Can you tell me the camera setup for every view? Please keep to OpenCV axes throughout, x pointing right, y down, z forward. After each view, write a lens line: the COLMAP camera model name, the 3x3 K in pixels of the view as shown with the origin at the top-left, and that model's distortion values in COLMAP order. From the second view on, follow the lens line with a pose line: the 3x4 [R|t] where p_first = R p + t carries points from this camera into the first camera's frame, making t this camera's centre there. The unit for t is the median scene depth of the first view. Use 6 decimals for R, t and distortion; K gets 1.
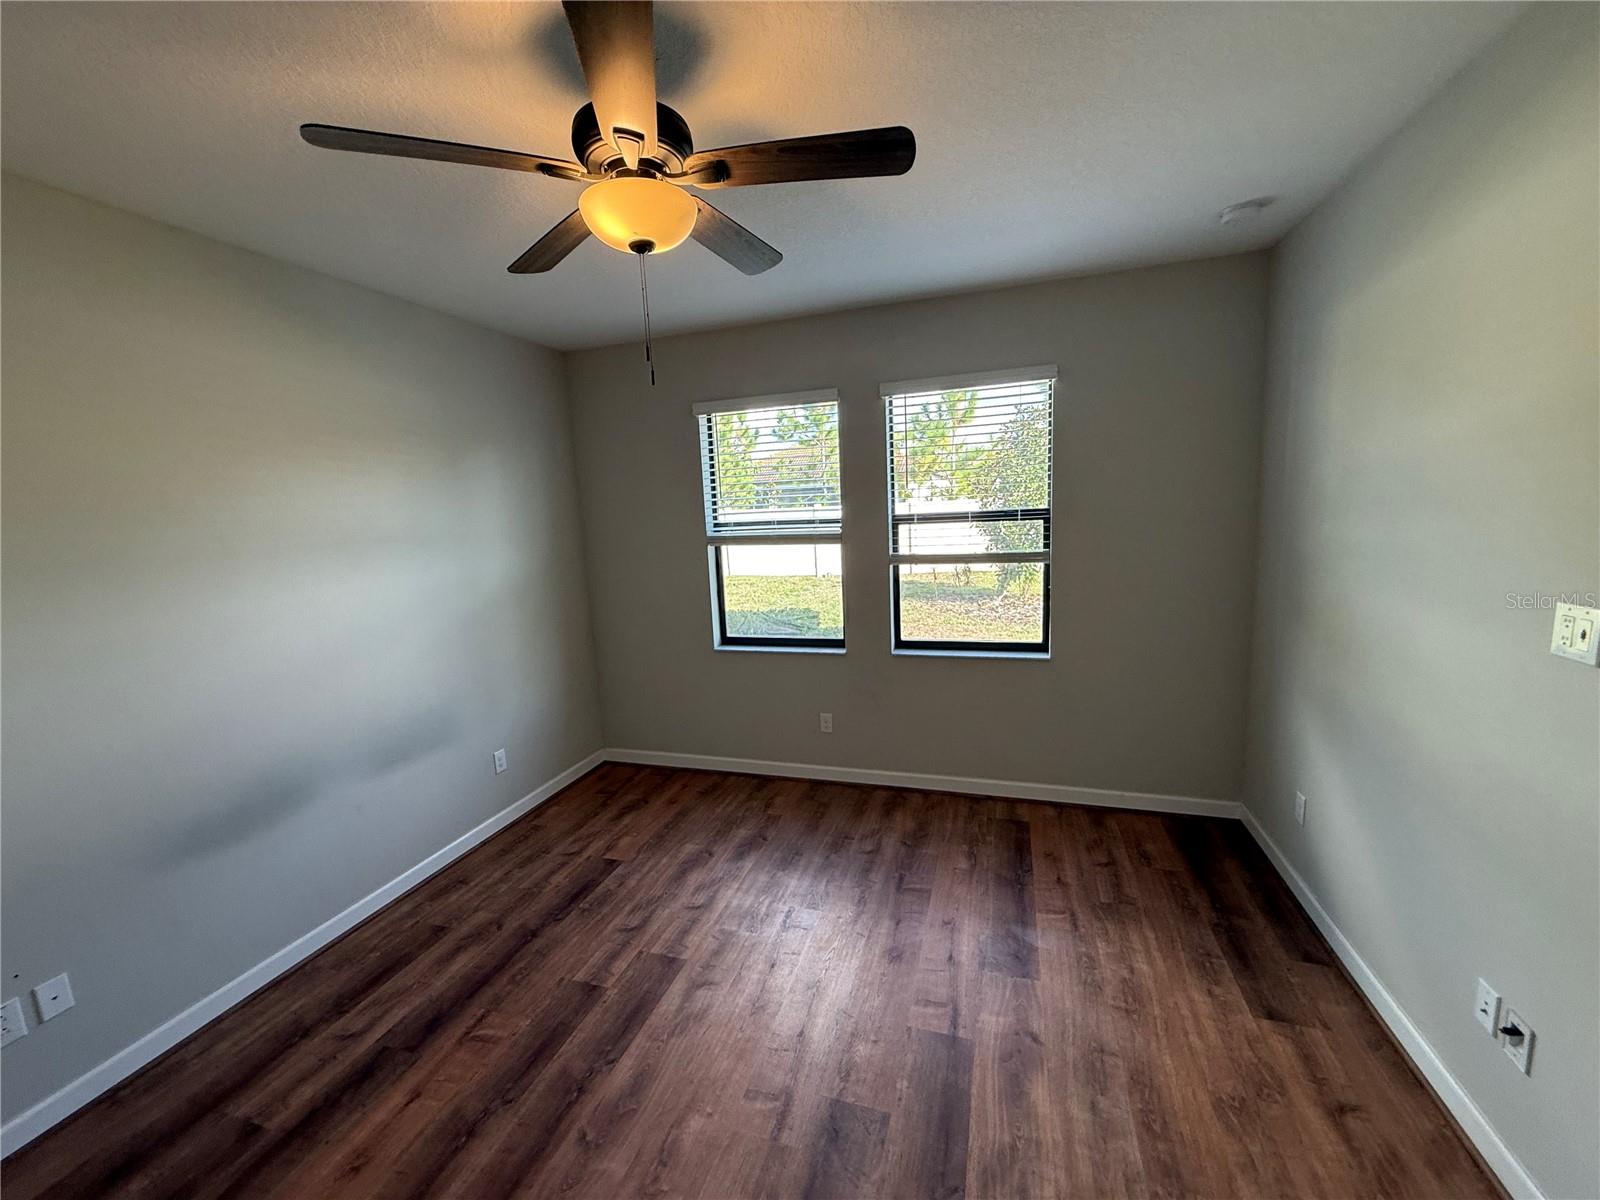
lens RADIAL K [[643.2, 0, 800.0], [0, 643.2, 600.0], [0, 0, 1]] dist [0.000673, -0.000018]
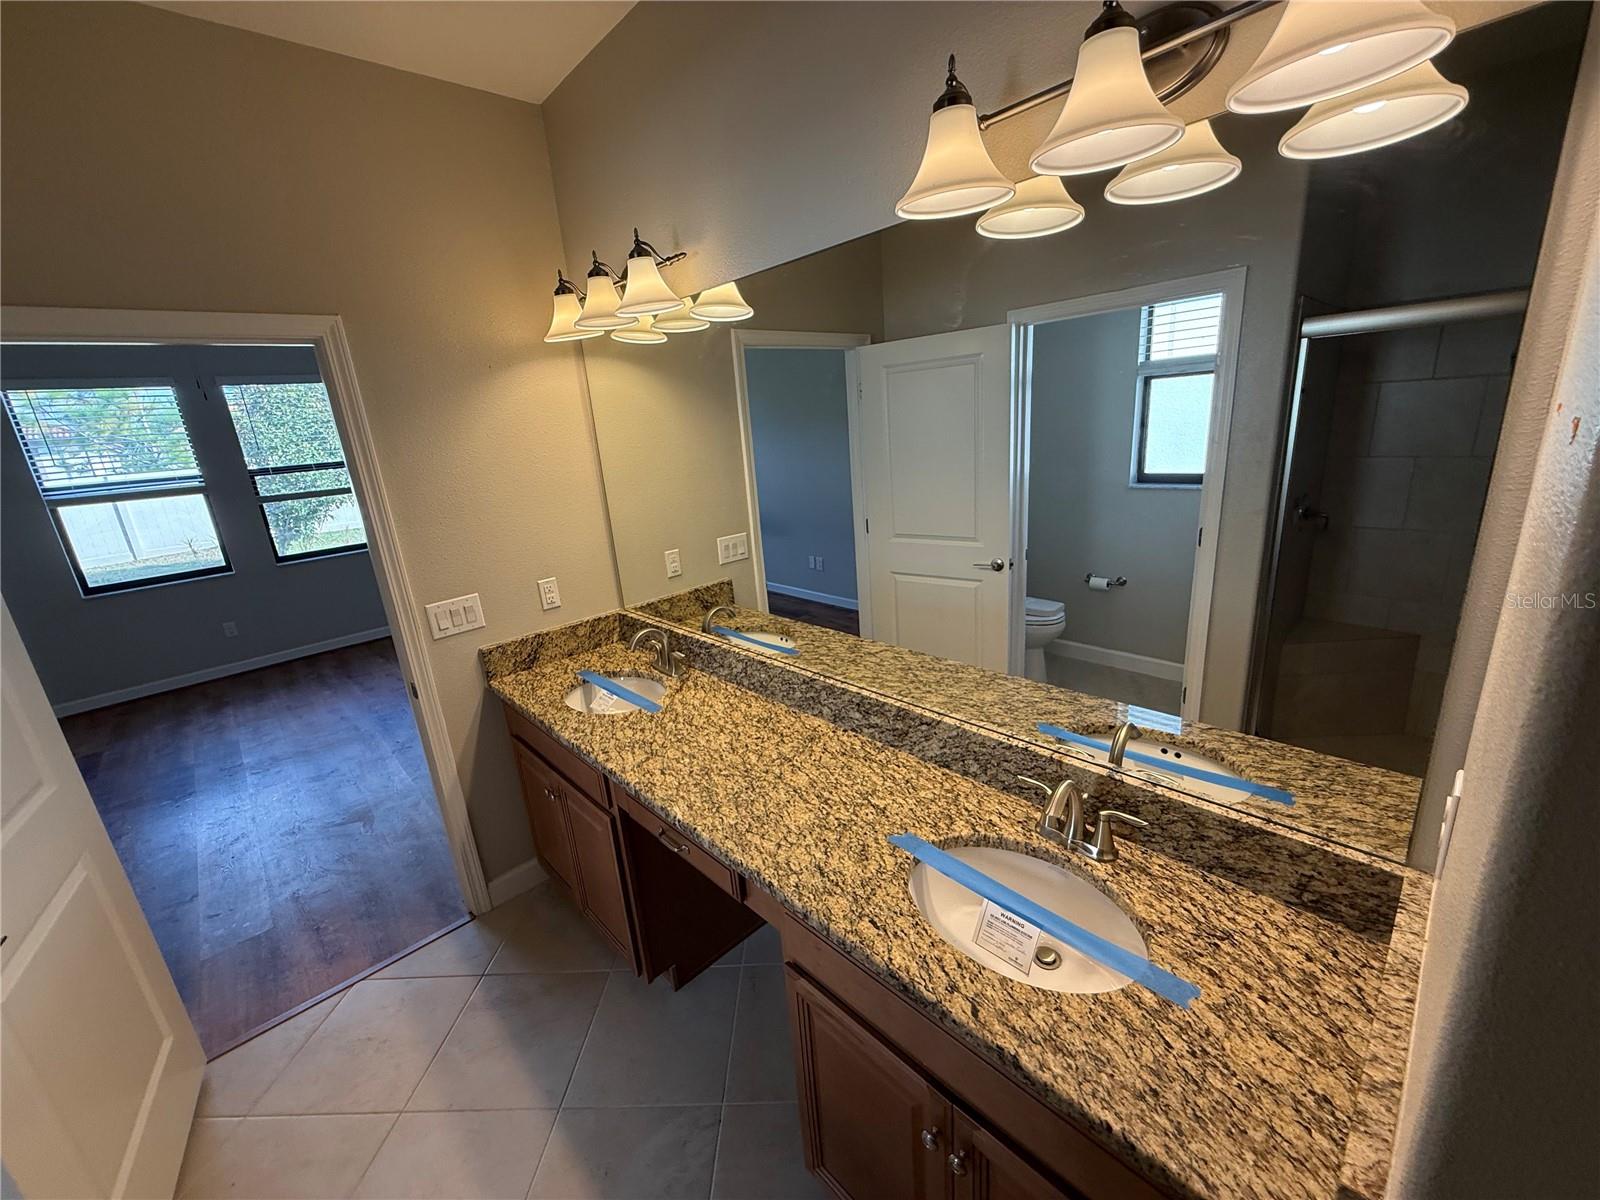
lens RADIAL K [[643.2, 0, 800.0], [0, 643.2, 600.0], [0, 0, 1]] dist [0.000673, -0.000018]
pose [[0.496780, -0.236285, 0.835092, -0.494771], [0.171172, 0.969999, 0.172630, 0.107936], [-0.850829, 0.057185, 0.522322, -0.744889]]
